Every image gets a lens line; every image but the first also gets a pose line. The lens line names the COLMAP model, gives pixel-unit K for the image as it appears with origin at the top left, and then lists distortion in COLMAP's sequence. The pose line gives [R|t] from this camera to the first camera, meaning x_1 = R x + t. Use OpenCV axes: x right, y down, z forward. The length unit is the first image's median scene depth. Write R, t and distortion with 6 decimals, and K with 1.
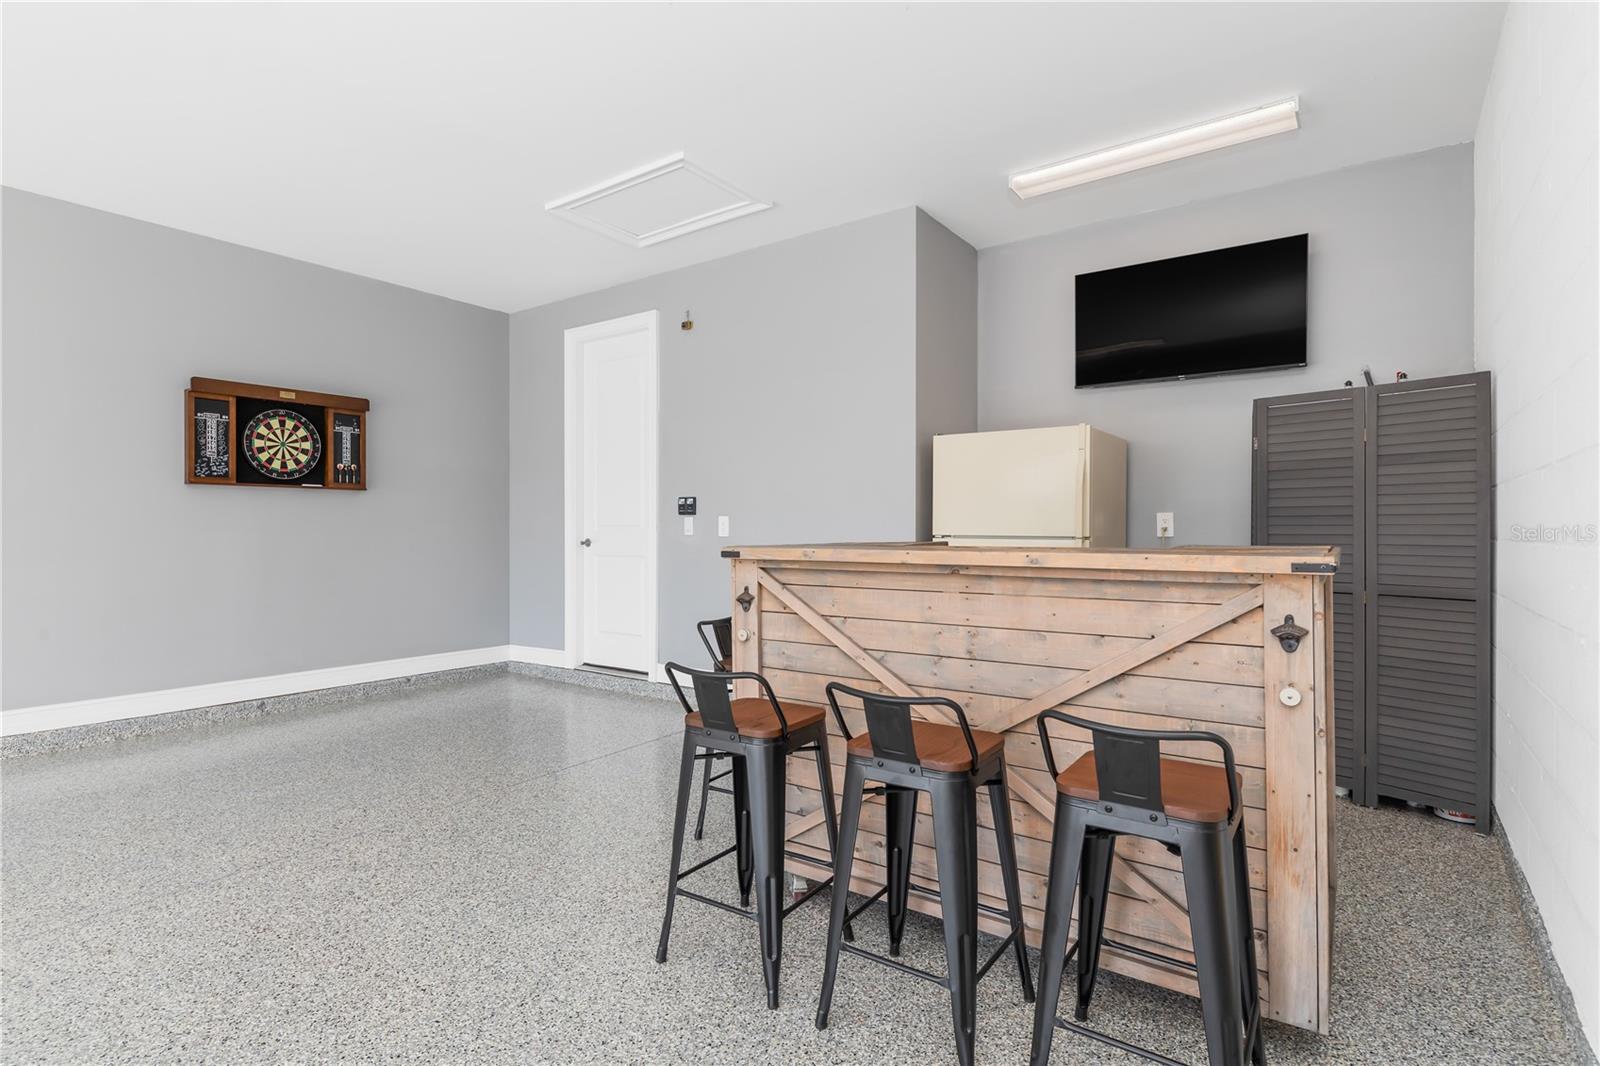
lens RADIAL K [[805.9, 0, 807.2], [0, 805.9, 521.4], [0, 0, 1]] dist [0.003338, -0.000214]
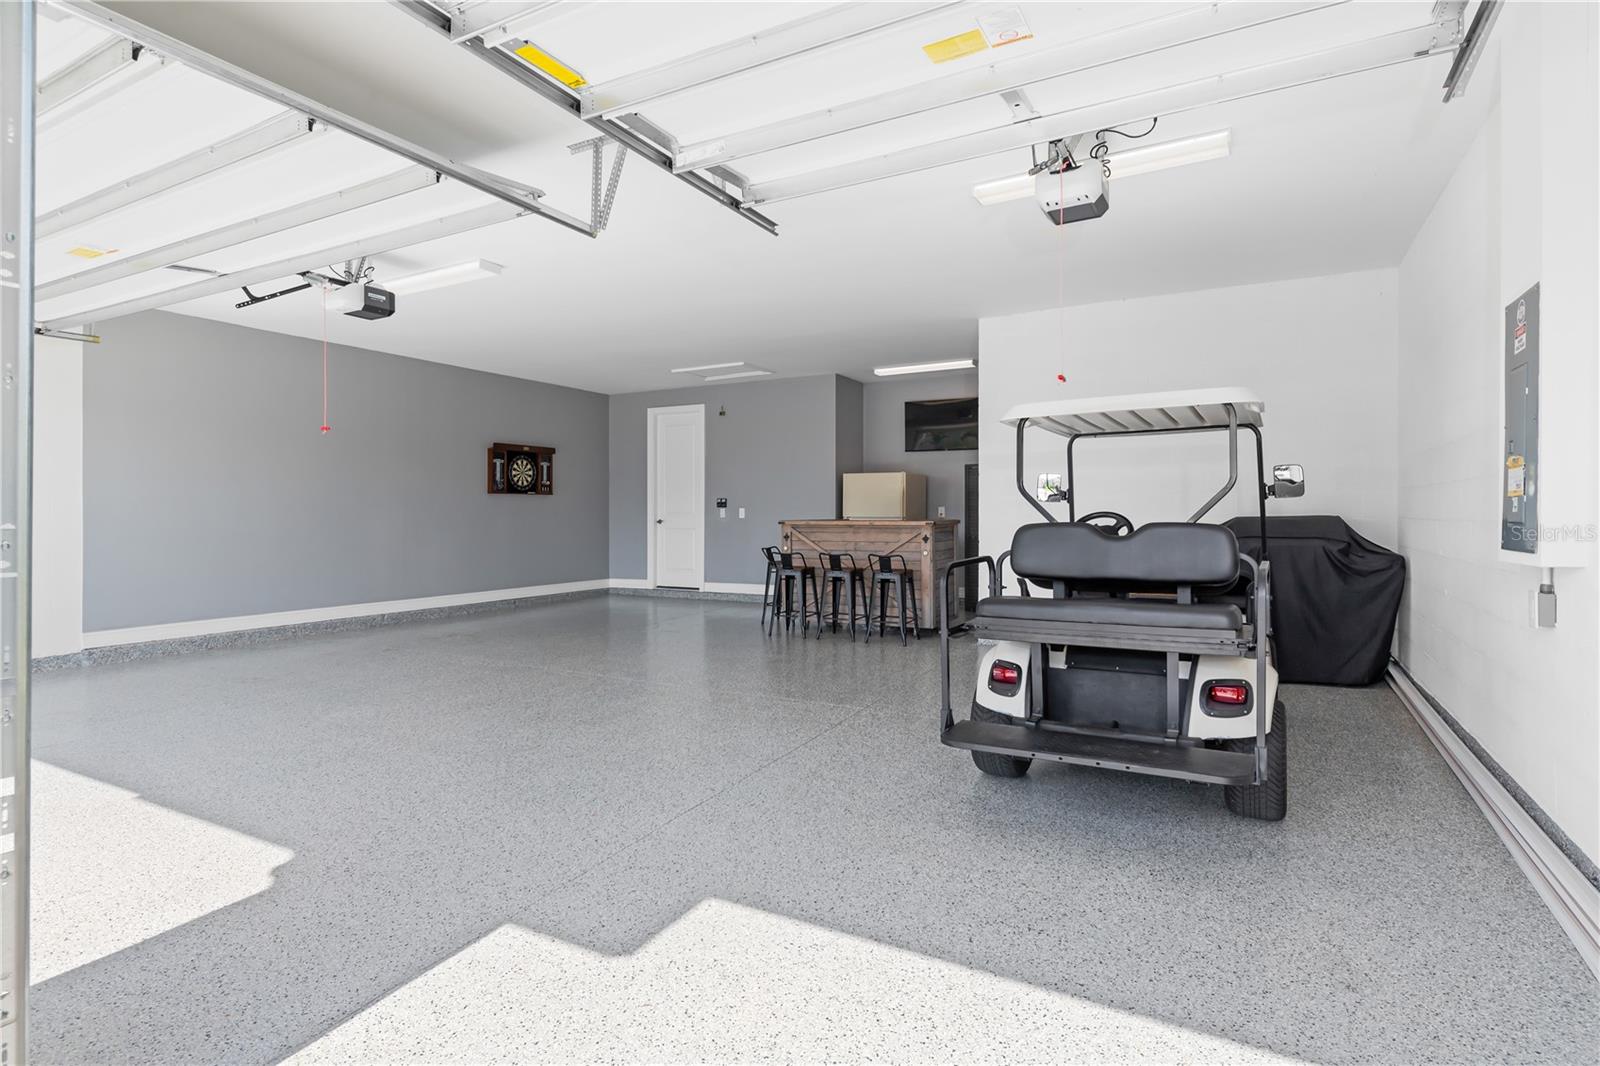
lens RADIAL K [[805.9, 0, 798.1], [0, 805.9, 529.3], [0, 0, 1]] dist [0.003338, -0.000214]
pose [[0.994330, -0.004181, 0.106258, -0.189806], [0.000918, 0.999527, 0.030735, -0.016302], [-0.106336, -0.030463, 0.993864, -1.117886]]
